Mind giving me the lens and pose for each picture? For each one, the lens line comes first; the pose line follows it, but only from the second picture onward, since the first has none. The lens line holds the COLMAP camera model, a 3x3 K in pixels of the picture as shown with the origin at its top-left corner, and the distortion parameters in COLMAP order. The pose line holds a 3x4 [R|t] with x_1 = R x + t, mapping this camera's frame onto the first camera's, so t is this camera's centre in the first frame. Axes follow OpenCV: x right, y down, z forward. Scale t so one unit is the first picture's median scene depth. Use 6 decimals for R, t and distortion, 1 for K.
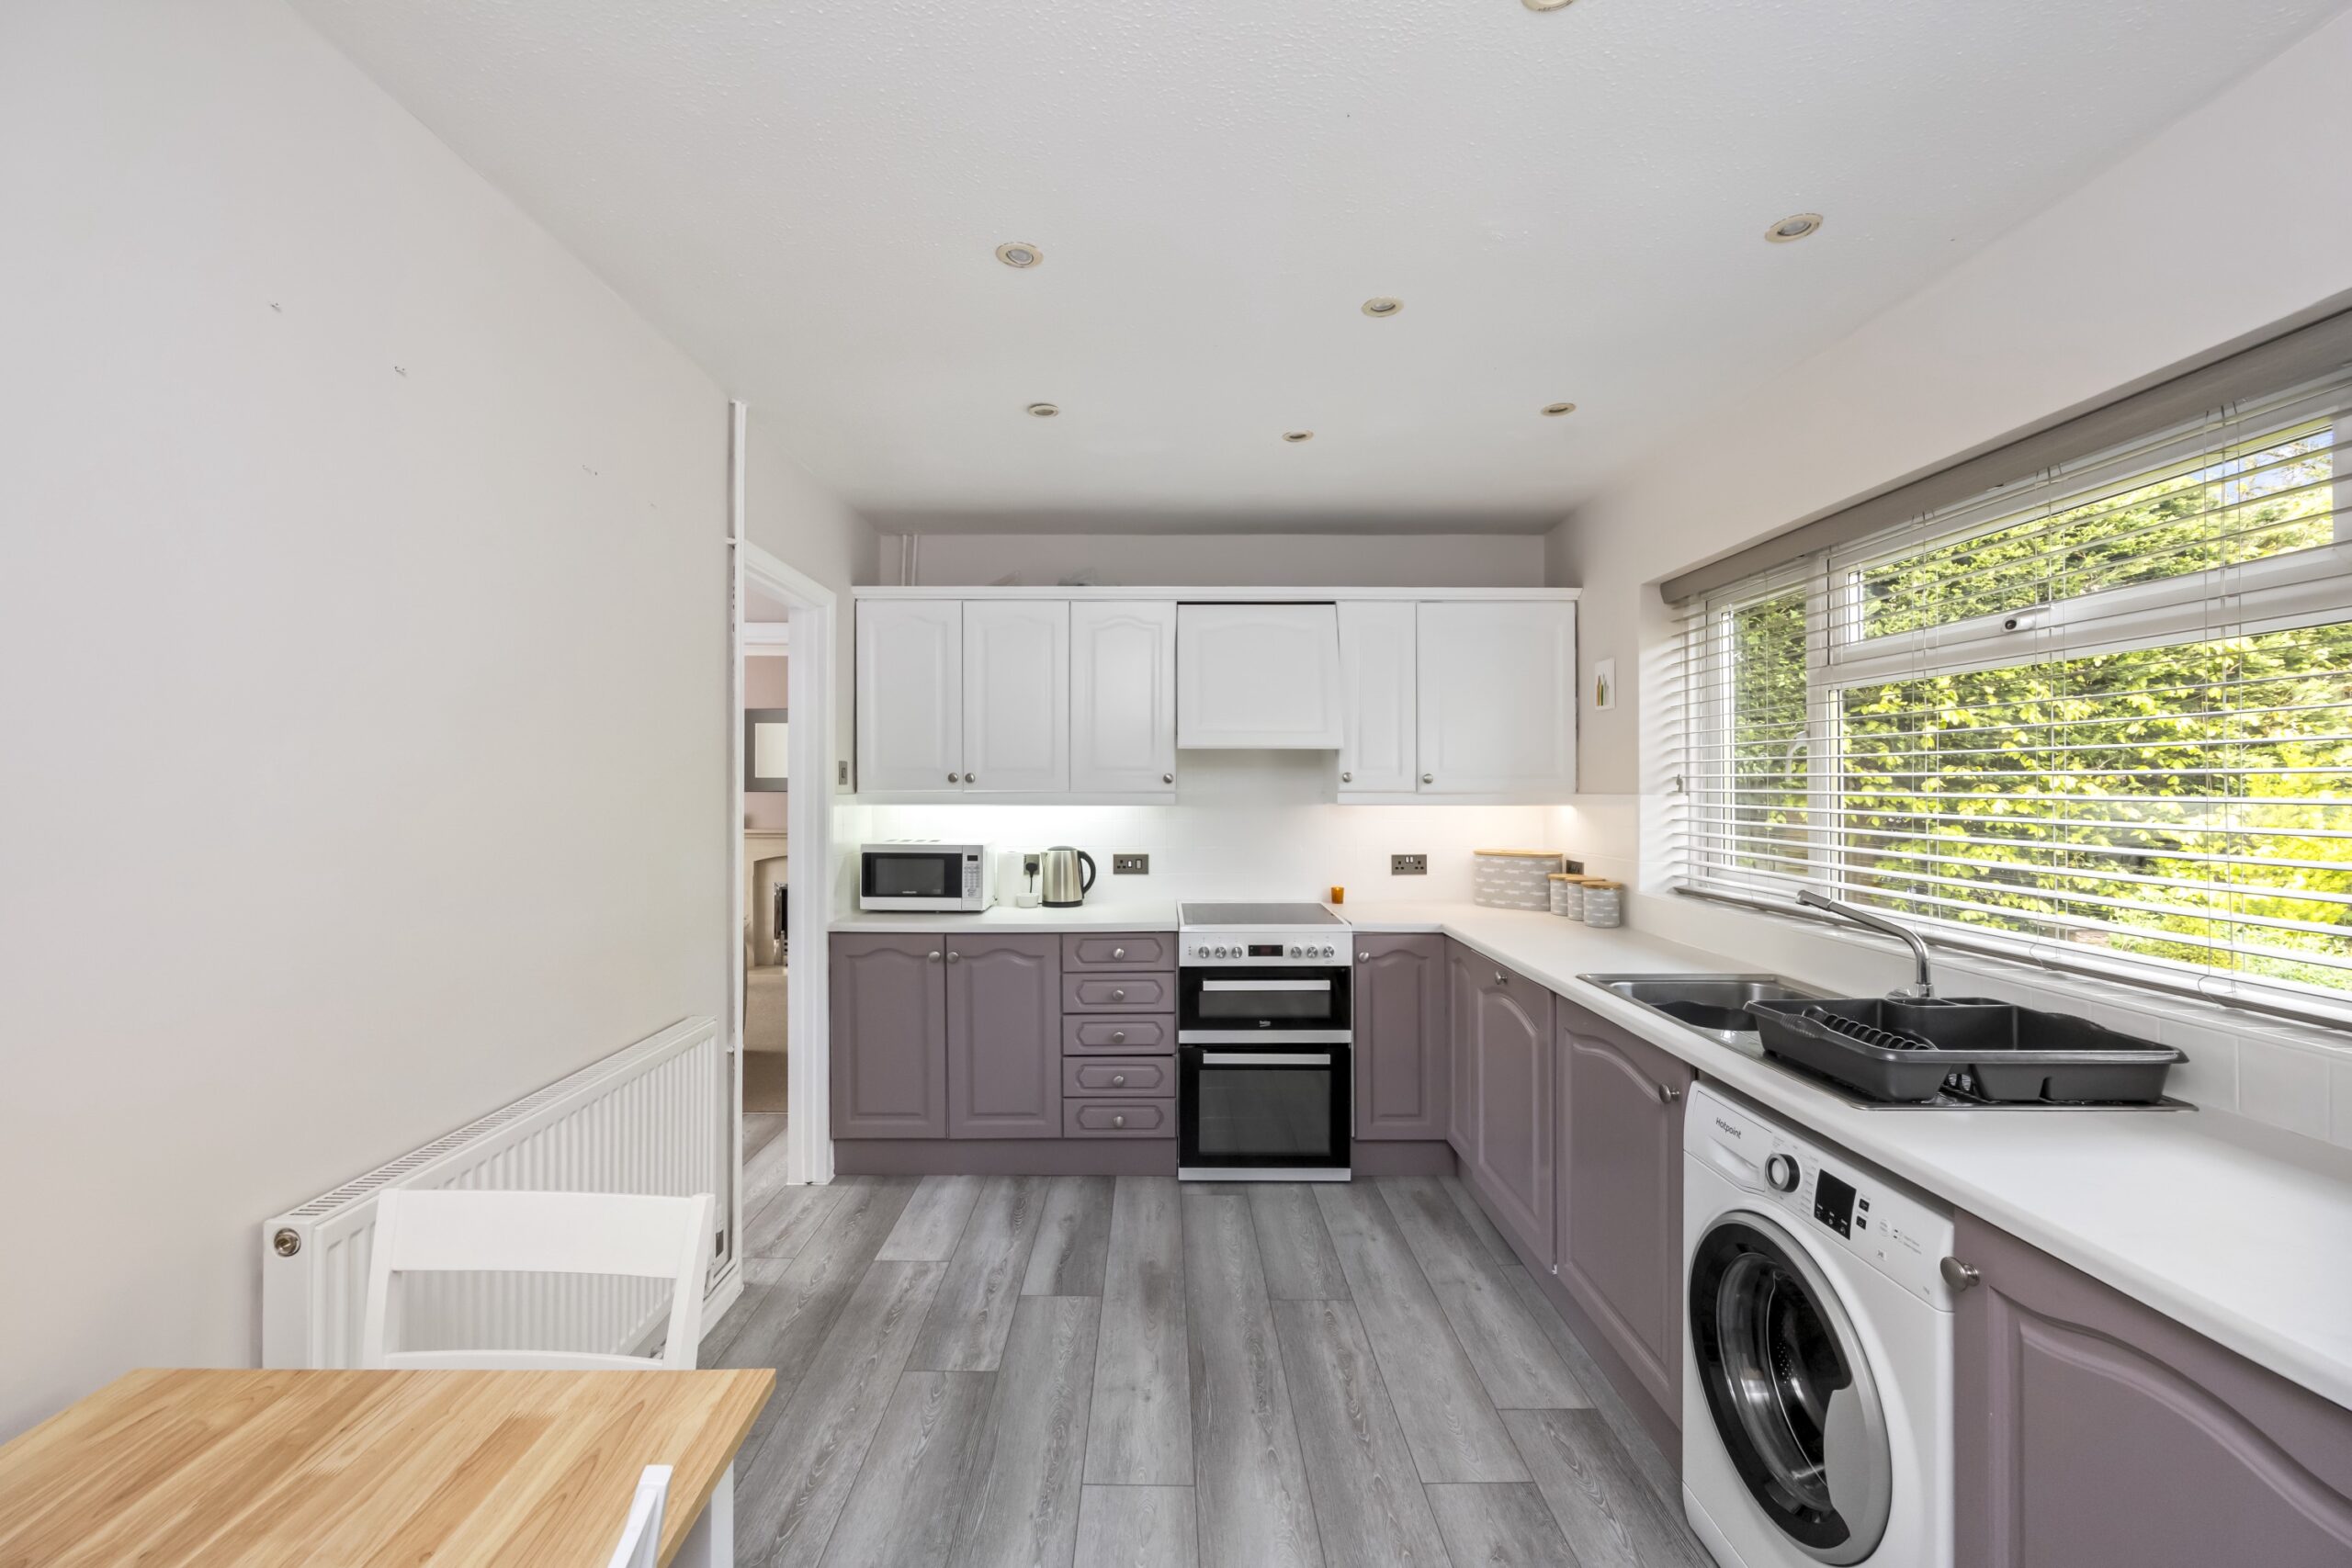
lens RADIAL K [[939.3, 0, 1174.8], [0, 939.3, 781.9], [0, 0, 1]] dist [-0.000913, -0.000084]
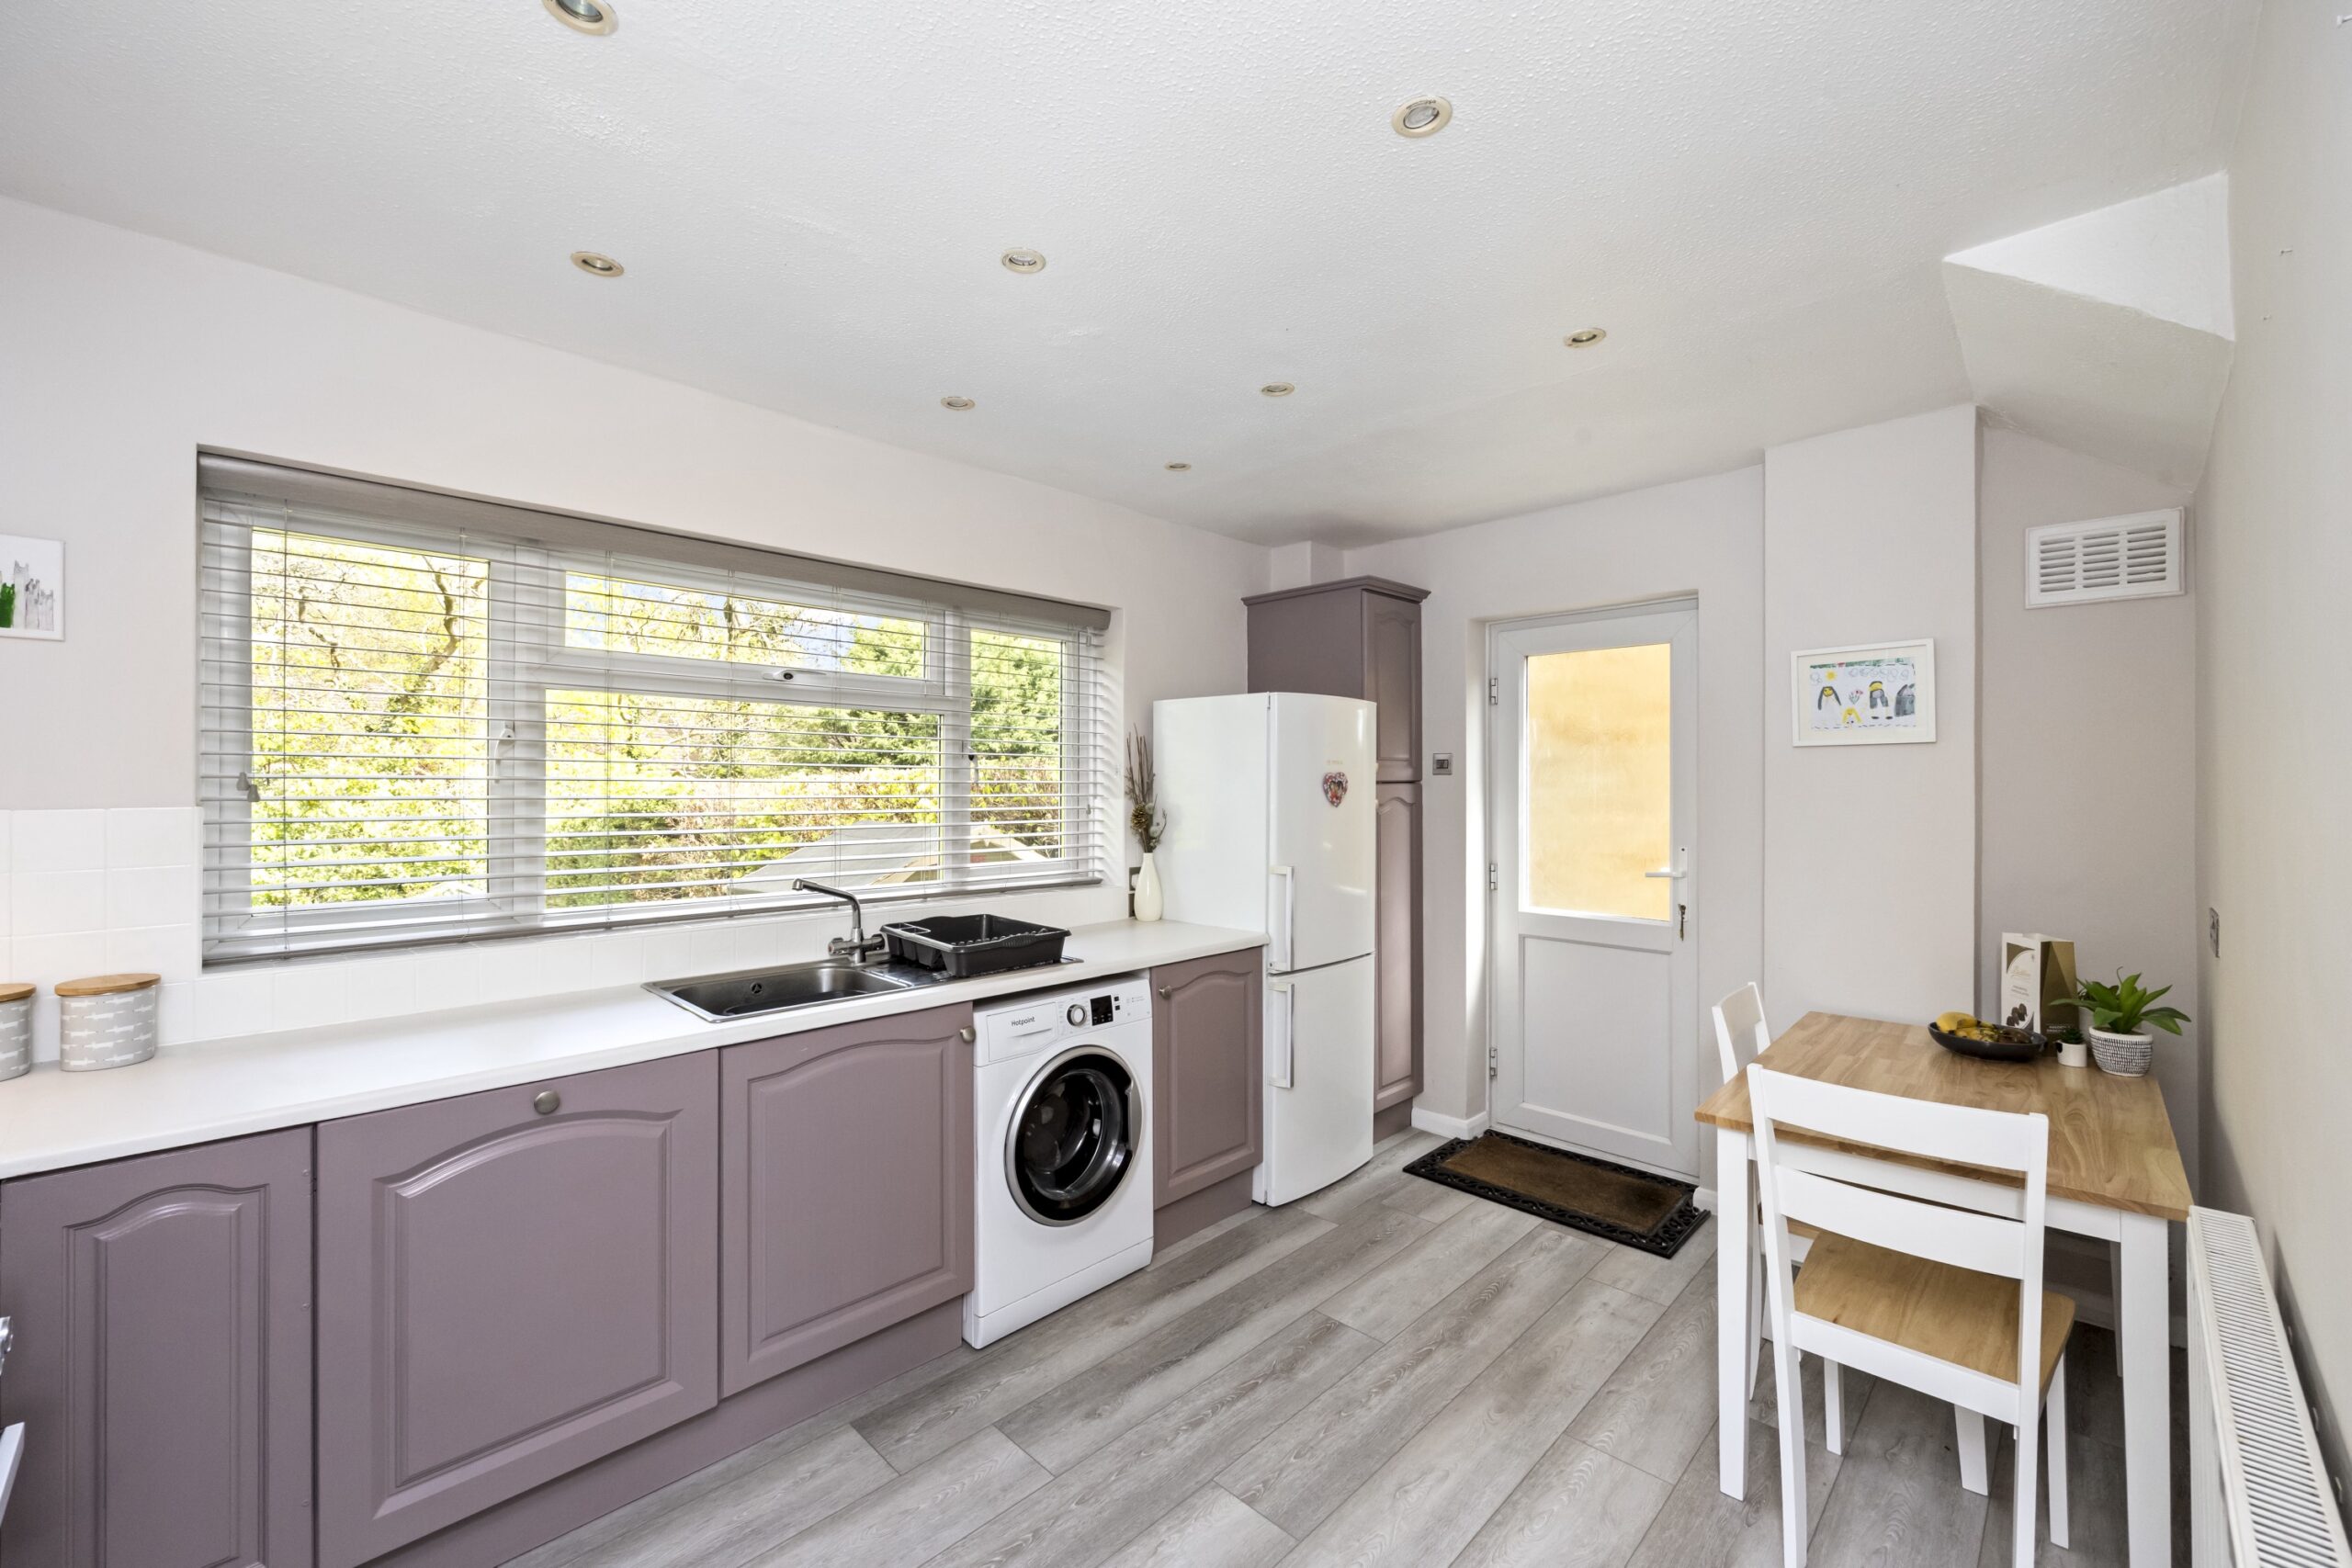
lens RADIAL K [[939.3, 0, 1178.4], [0, 939.3, 788.0], [0, 0, 1]] dist [-0.000913, -0.000084]
pose [[-0.699804, 0.002092, 0.714332, -0.538649], [-0.003606, 0.999973, -0.006461, 0.008734], [-0.714326, -0.007098, -0.699777, 1.574036]]
